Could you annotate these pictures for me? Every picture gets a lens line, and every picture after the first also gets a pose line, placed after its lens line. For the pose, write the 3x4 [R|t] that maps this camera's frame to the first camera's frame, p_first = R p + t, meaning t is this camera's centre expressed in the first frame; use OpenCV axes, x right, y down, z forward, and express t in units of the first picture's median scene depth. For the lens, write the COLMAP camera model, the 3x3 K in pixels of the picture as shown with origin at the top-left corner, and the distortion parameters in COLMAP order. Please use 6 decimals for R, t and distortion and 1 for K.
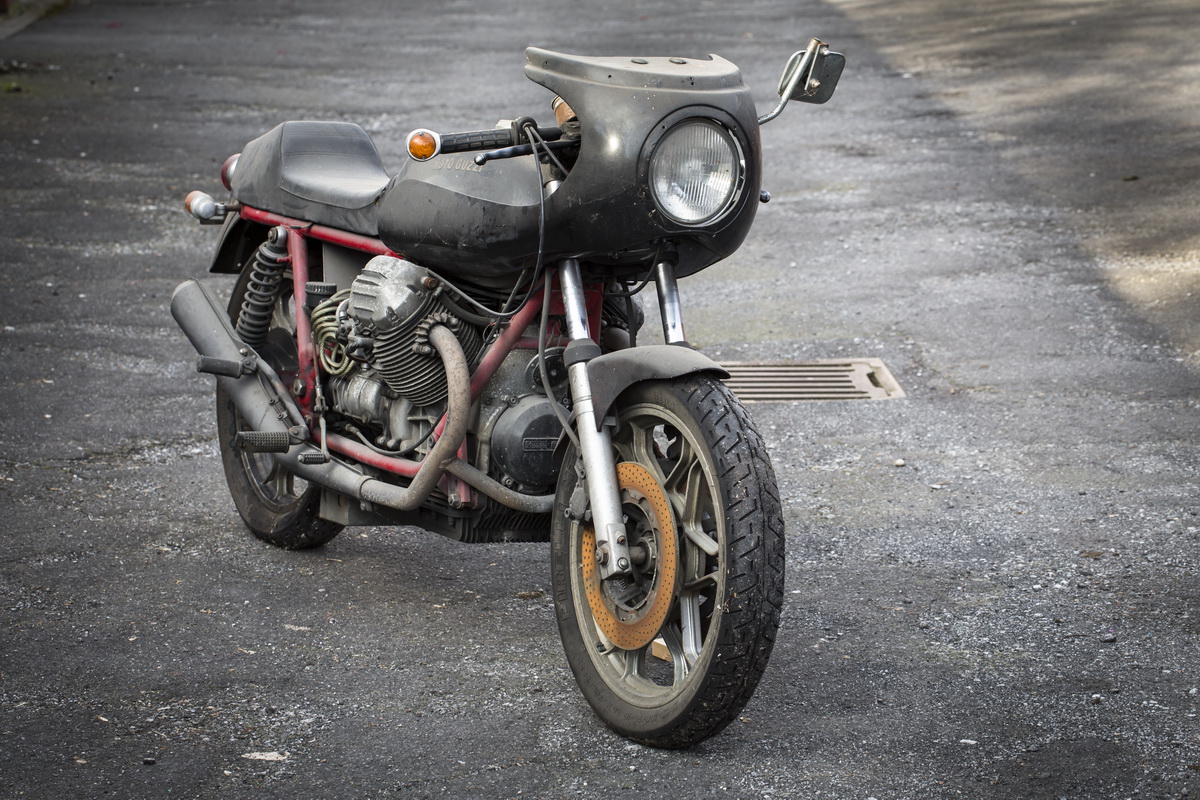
lens RADIAL K [[3412.2, 0, 601.0], [0, 3412.2, 378.9], [0, 0, 1]] dist [-0.050993, 0.000000]
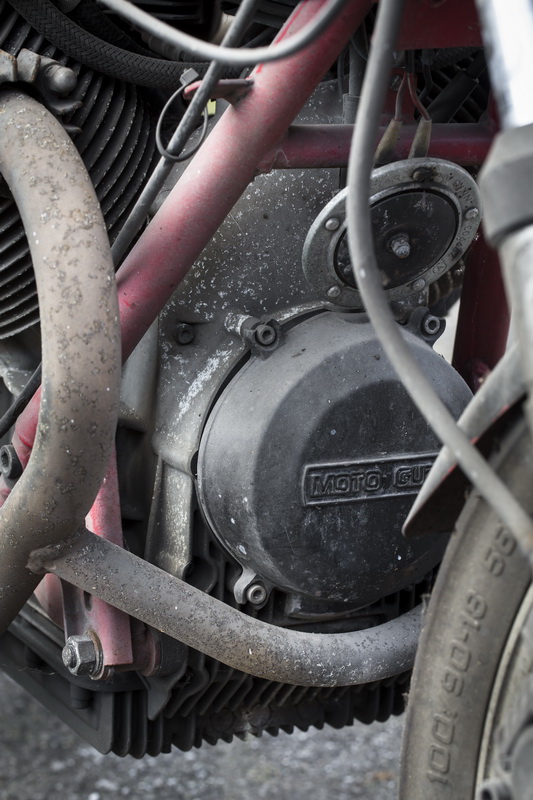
lens RADIAL K [[2274.8, 0, 267.8], [0, 2274.8, 399.0], [0, 0, 1]] dist [-0.050993, 0.000000]
pose [[0.999754, -0.017694, -0.013357, -0.022870], [0.019396, 0.989898, 0.140448, -0.016377], [0.010737, -0.140672, 0.989998, 0.795699]]
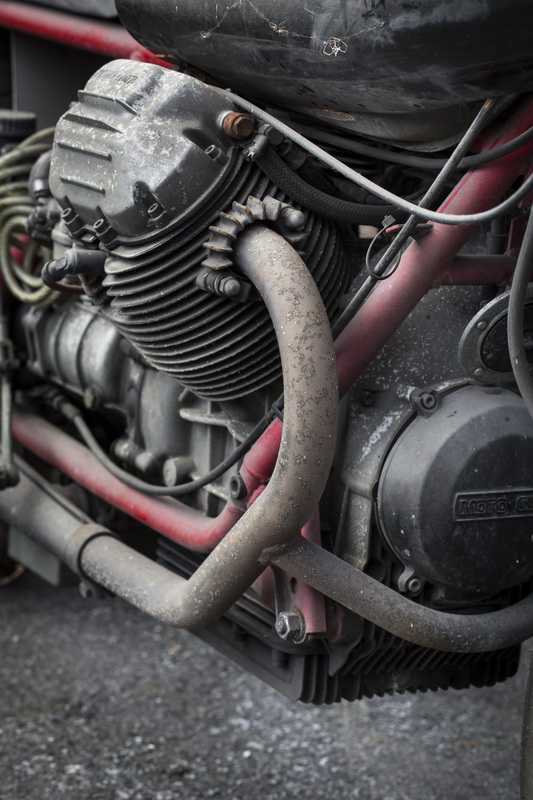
lens RADIAL K [[2274.8, 0, 266.2], [0, 2274.8, 399.8], [0, 0, 1]] dist [-0.050993, 0.000000]
pose [[0.999972, 0.006527, -0.003681, -0.045014], [-0.006063, 0.993410, 0.114458, -0.026497], [0.004404, -0.114432, 0.993421, 0.711665]]
